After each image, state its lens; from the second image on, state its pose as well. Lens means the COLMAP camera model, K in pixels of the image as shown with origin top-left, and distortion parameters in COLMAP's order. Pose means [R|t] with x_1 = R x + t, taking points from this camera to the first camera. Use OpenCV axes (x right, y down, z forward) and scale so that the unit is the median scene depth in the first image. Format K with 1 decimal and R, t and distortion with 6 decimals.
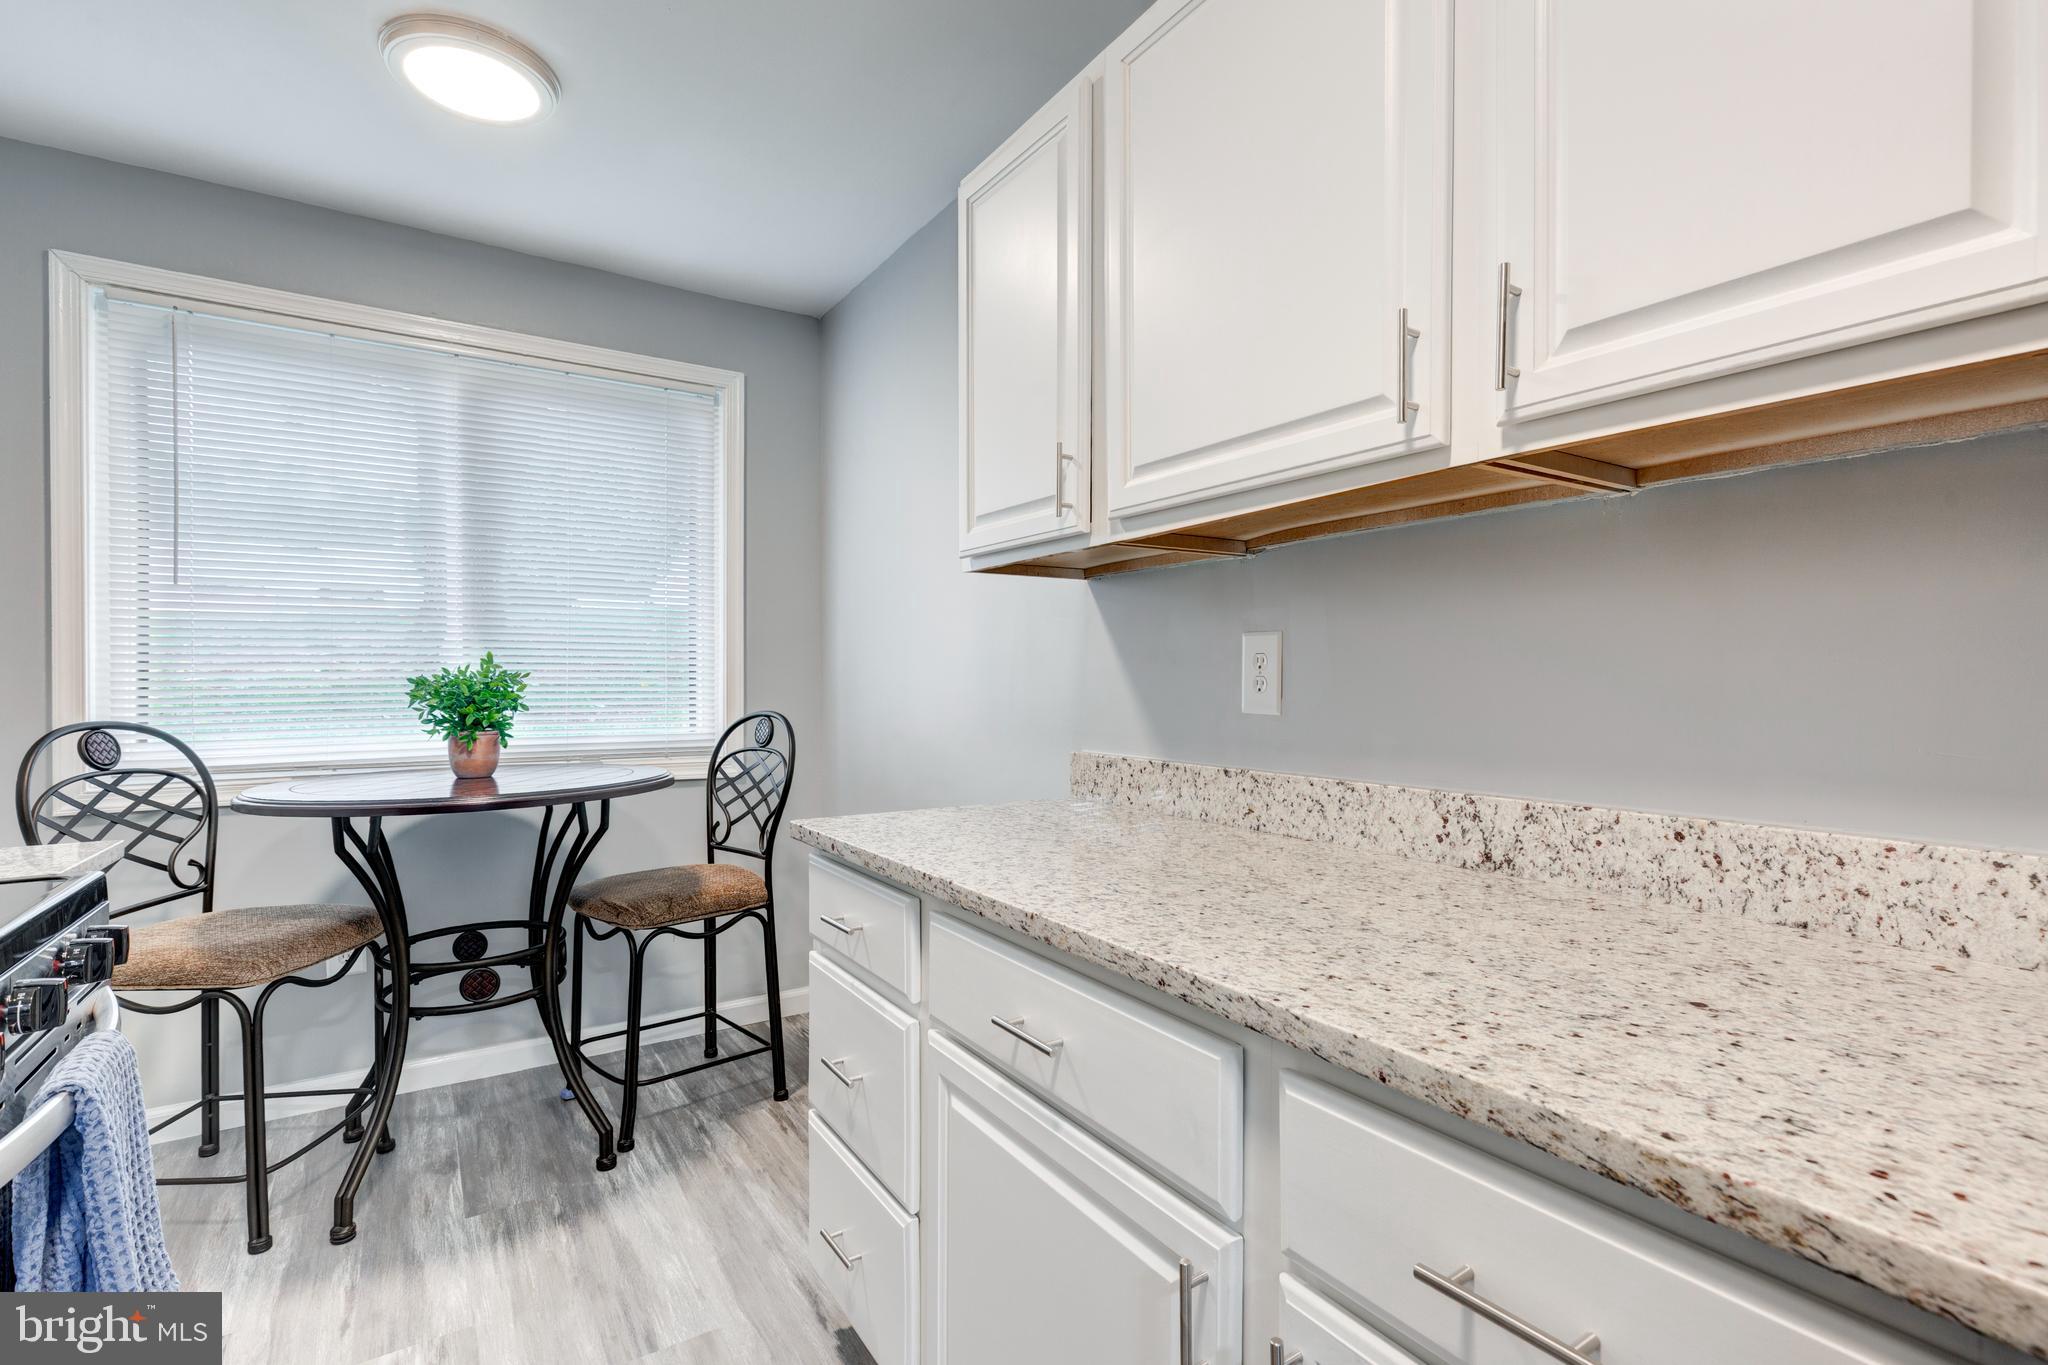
lens RADIAL K [[941.5, 0, 1024.0], [0, 941.5, 682.5], [0, 0, 1]] dist [0.003586, 0.000675]
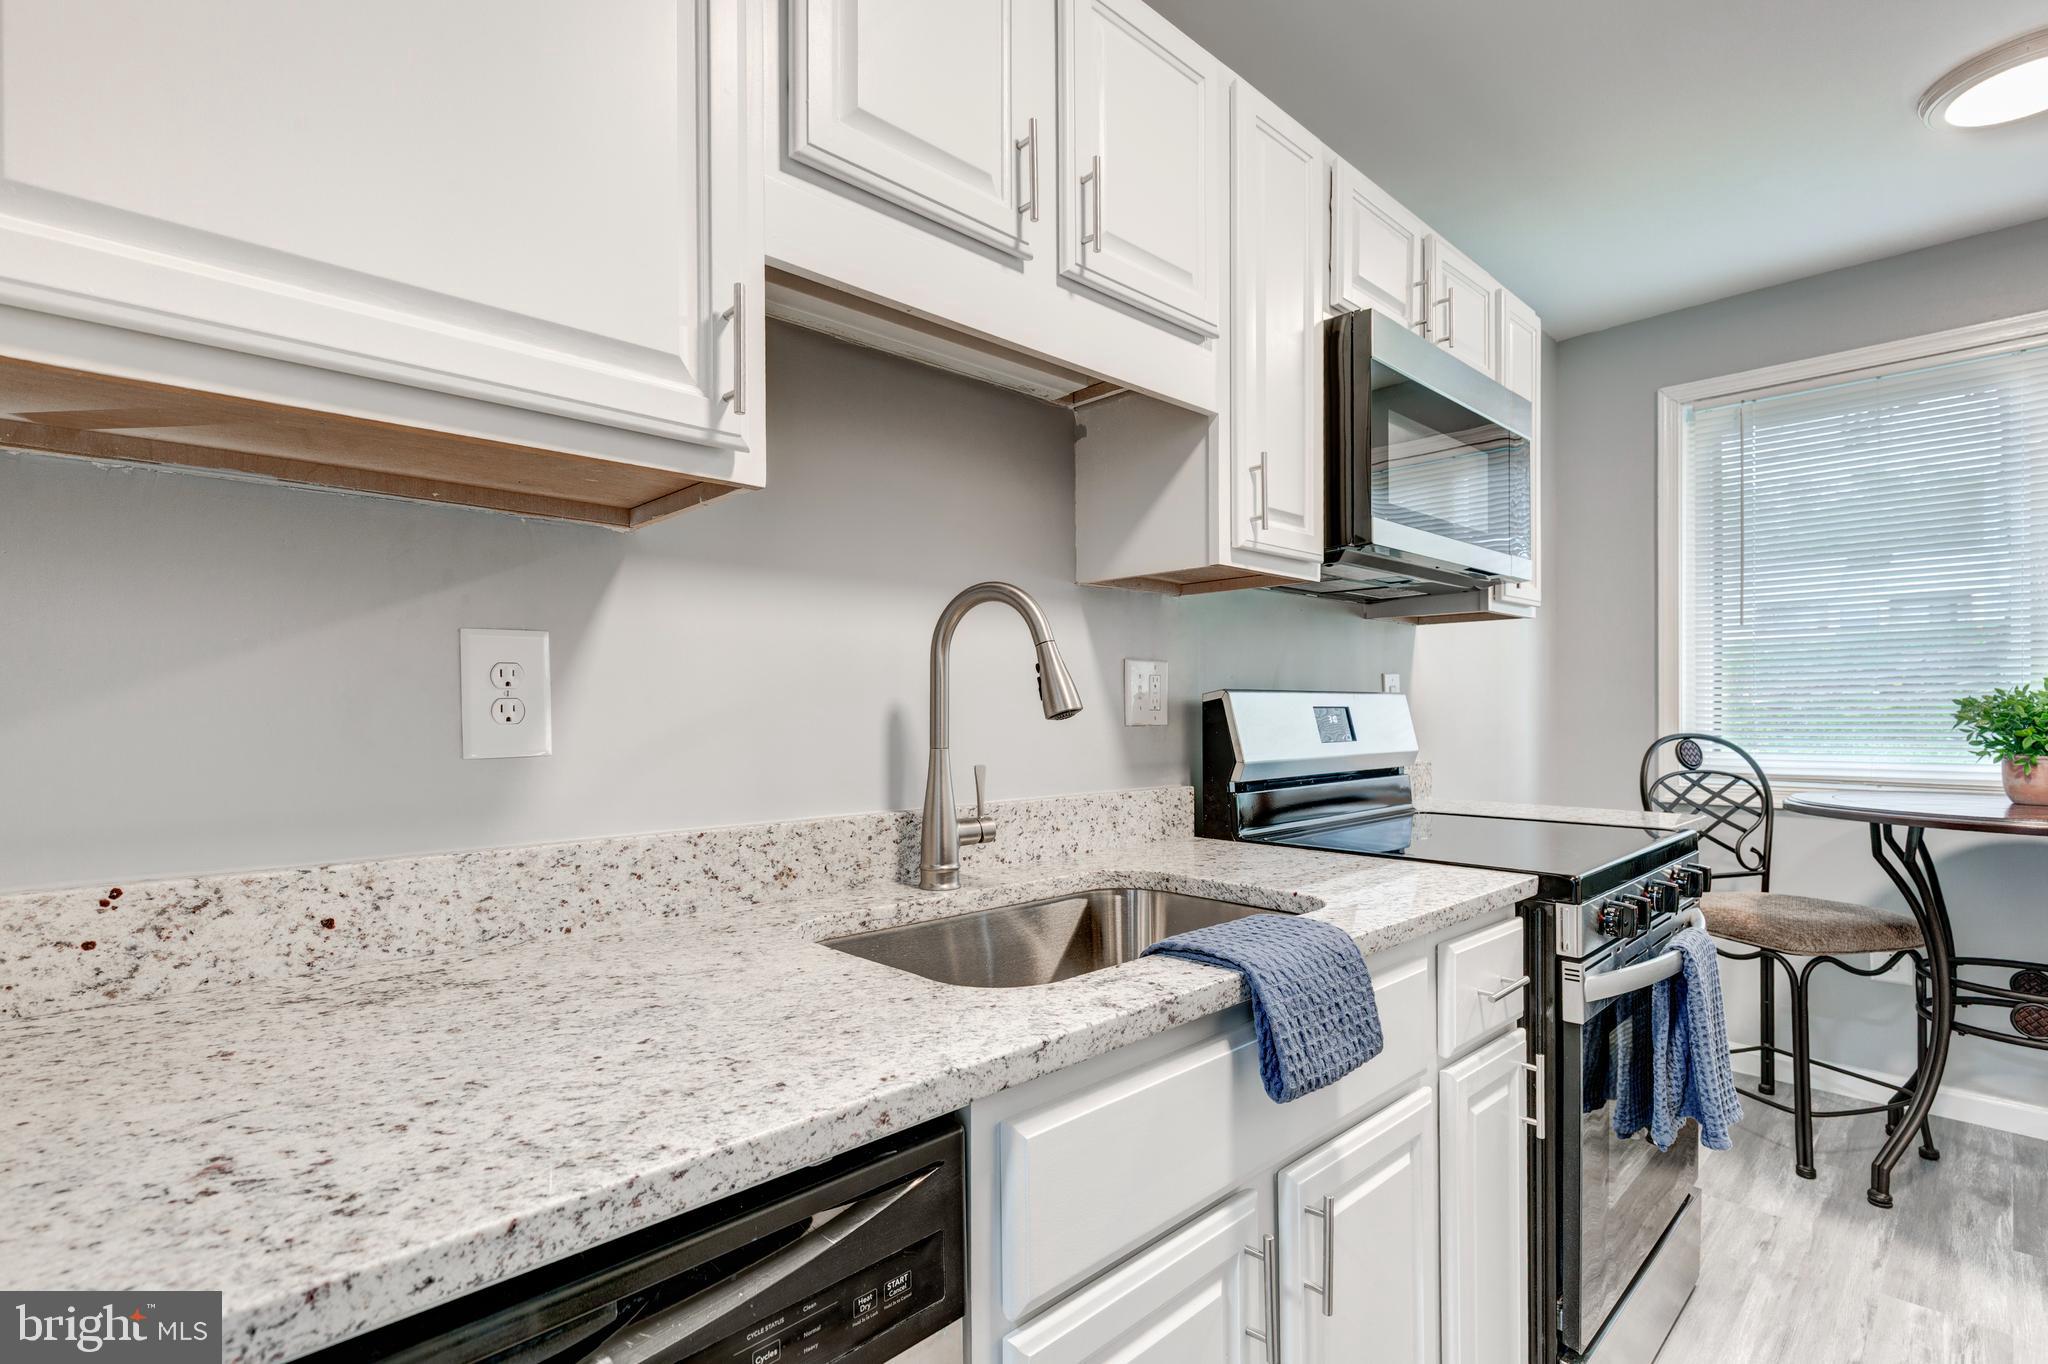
lens RADIAL K [[958.8, 0, 1019.6], [0, 958.8, 710.1], [0, 0, 1]] dist [0.003083, -0.001798]
pose [[0.192308, 0.004513, -0.981324, 0.170945], [0.000405, 0.999989, 0.004678, 0.001704], [0.981335, -0.001297, 0.192304, -0.188378]]
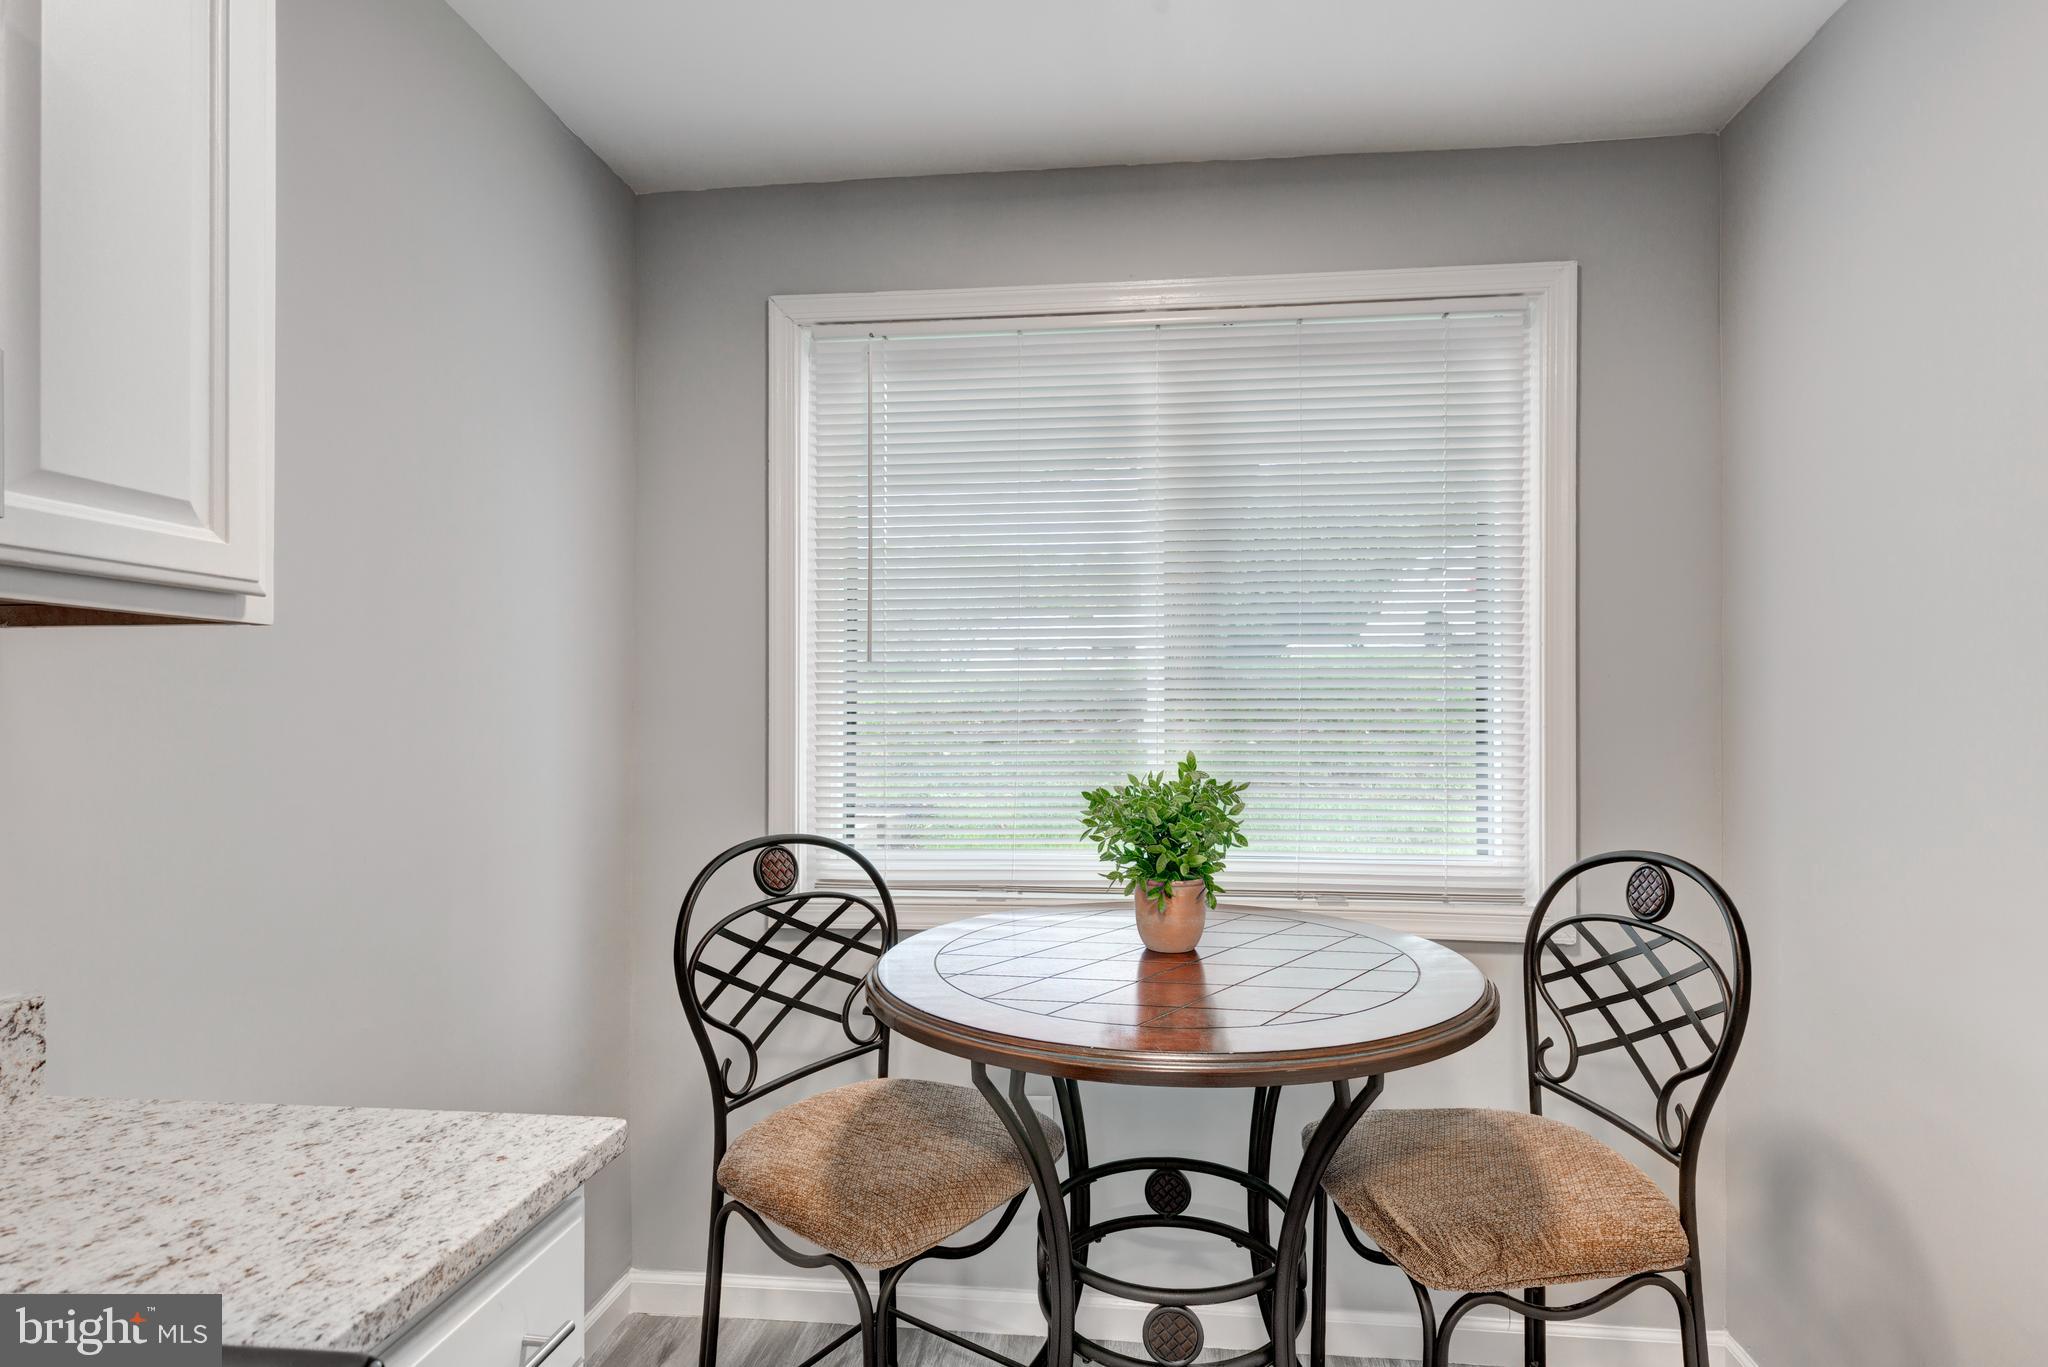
lens RADIAL K [[955.4, 0, 1055.5], [0, 955.4, 713.1], [0, 0, 1]] dist [0.003313, 0.000187]
pose [[0.777242, -0.004130, -0.629188, -0.255733], [-0.002194, 0.999955, -0.009273, -0.055375], [0.629198, 0.008588, 0.777198, 0.483983]]
